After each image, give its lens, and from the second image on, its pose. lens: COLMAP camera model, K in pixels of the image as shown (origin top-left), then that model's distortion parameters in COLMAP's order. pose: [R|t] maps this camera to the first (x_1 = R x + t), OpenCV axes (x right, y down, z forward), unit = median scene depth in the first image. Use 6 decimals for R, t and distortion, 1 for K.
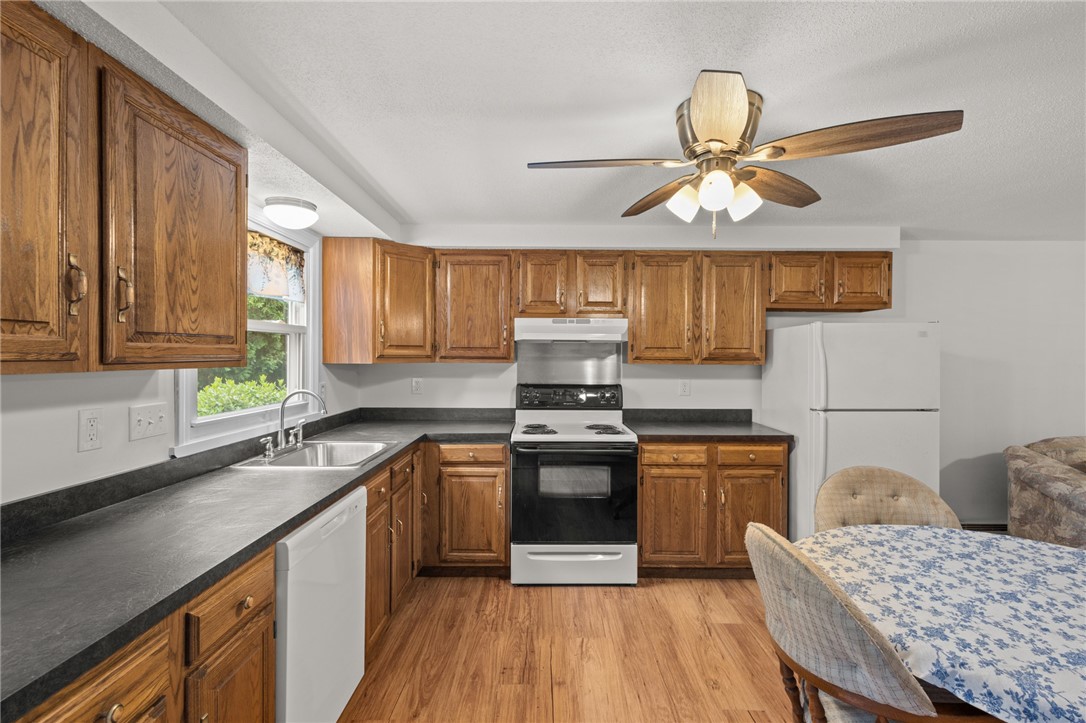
lens RADIAL K [[498.3, 0, 543.0], [0, 498.3, 361.5], [0, 0, 1]] dist [0.000964, -0.000178]
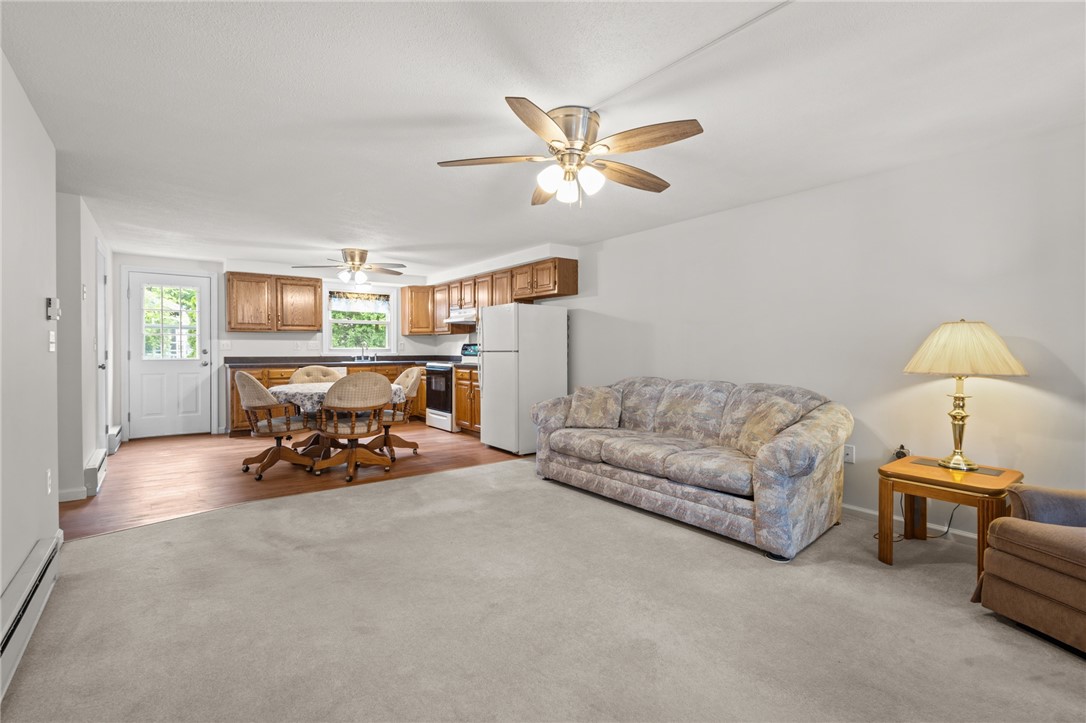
lens RADIAL K [[503.9, 0, 541.6], [0, 503.9, 356.0], [0, 0, 1]] dist [0.000305, -0.001195]
pose [[0.601322, 0.007822, -0.798969, 2.163917], [-0.005060, 0.999969, 0.005981, 0.096021], [0.798991, 0.000446, 0.601343, -0.014935]]
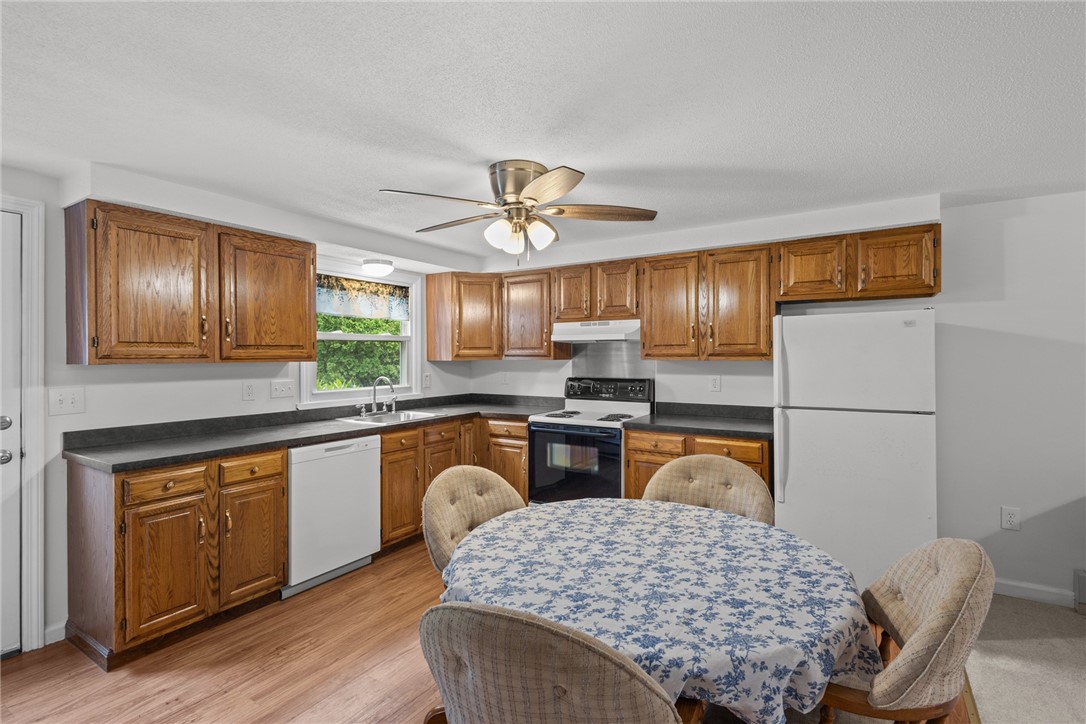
lens RADIAL K [[503.9, 0, 541.6], [0, 503.9, 356.5], [0, 0, 1]] dist [0.000305, -0.001195]
pose [[0.841227, -0.008103, -0.540621, 0.651845], [0.003206, 0.999945, -0.009999, 0.007873], [0.540672, 0.006678, 0.841207, -0.067595]]
